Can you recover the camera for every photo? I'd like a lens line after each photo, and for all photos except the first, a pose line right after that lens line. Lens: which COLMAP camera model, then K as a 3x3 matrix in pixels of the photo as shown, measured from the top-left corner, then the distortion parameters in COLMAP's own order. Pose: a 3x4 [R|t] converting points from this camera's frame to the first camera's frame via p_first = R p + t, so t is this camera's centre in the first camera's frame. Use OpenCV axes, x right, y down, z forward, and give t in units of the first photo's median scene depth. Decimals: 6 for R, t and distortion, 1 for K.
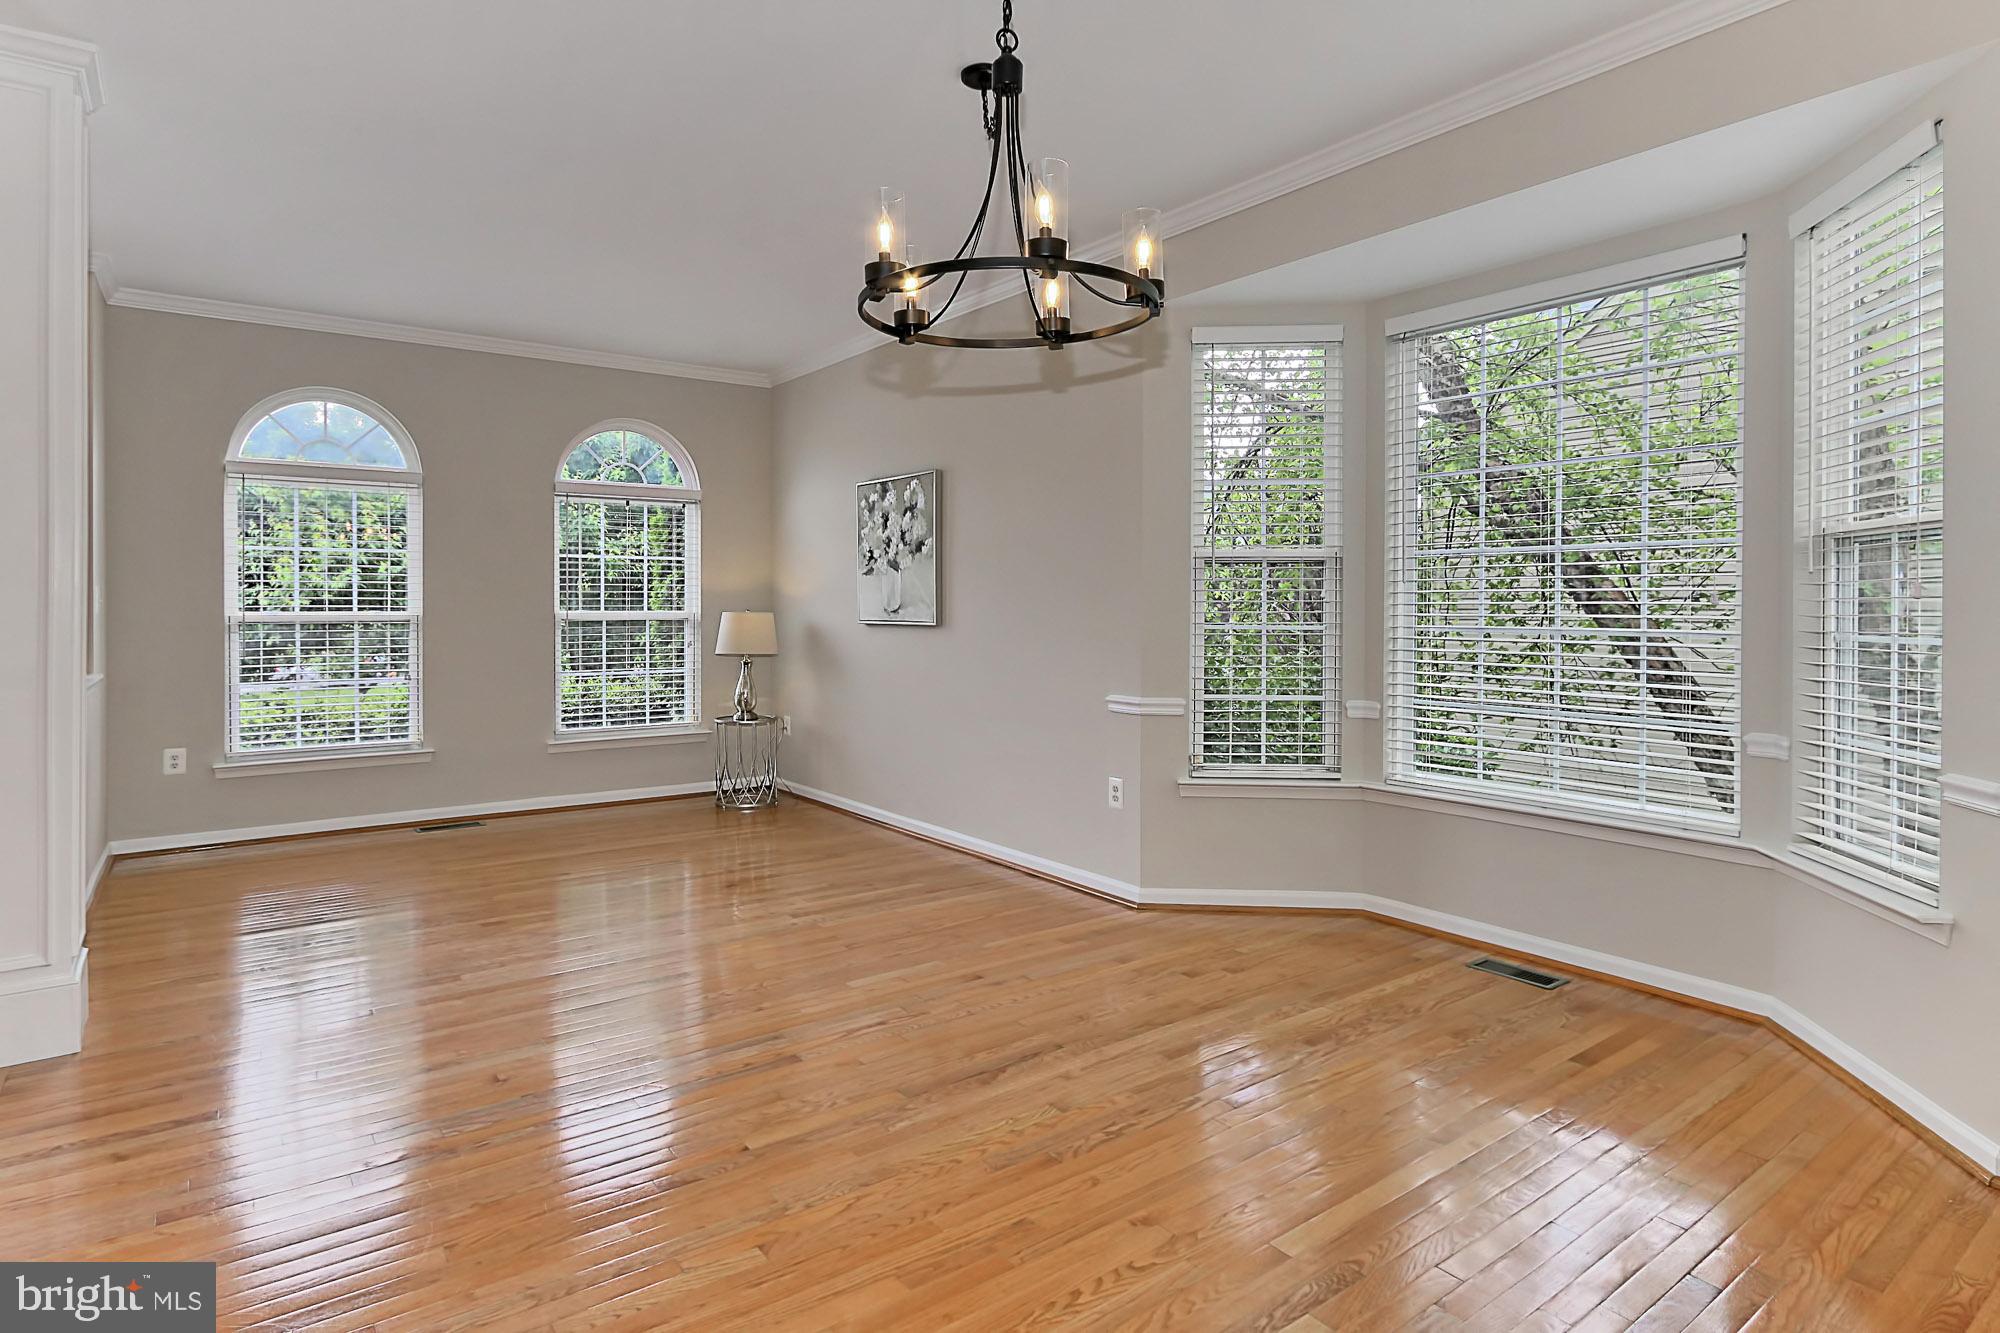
lens RADIAL K [[1071.0, 0, 981.3], [0, 1071.0, 621.3], [0, 0, 1]] dist [-0.005657, -0.000671]
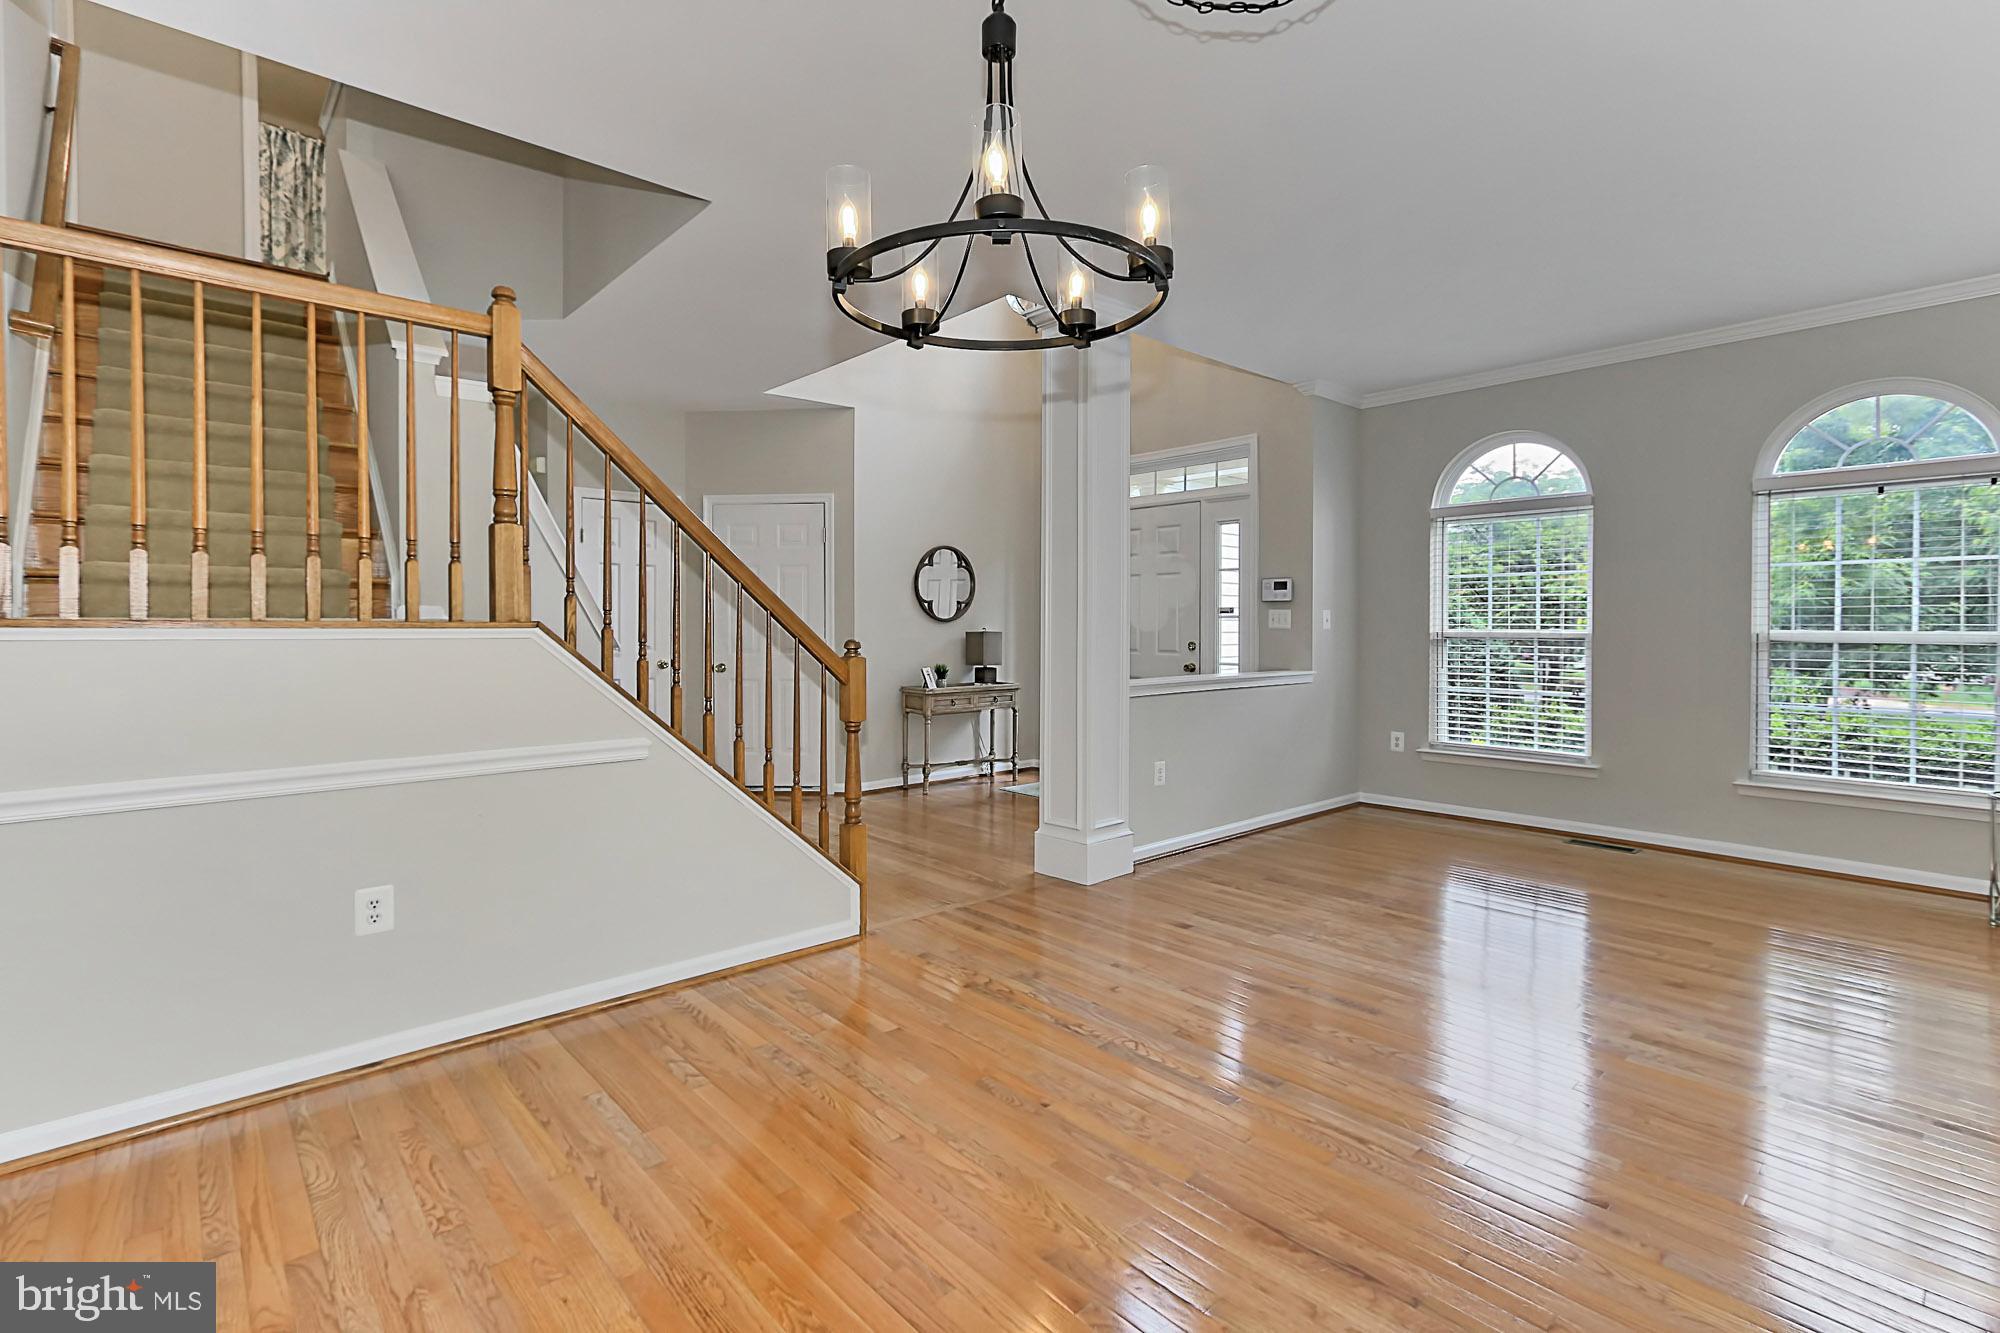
lens RADIAL K [[932.7, 0, 994.0], [0, 932.7, 632.4], [0, 0, 1]] dist [-0.002891, -0.000160]
pose [[0.095701, 0.009212, -0.995368, 0.393193], [-0.016812, 0.999829, 0.007637, -0.004725], [0.995268, 0.016003, 0.095839, 0.446591]]
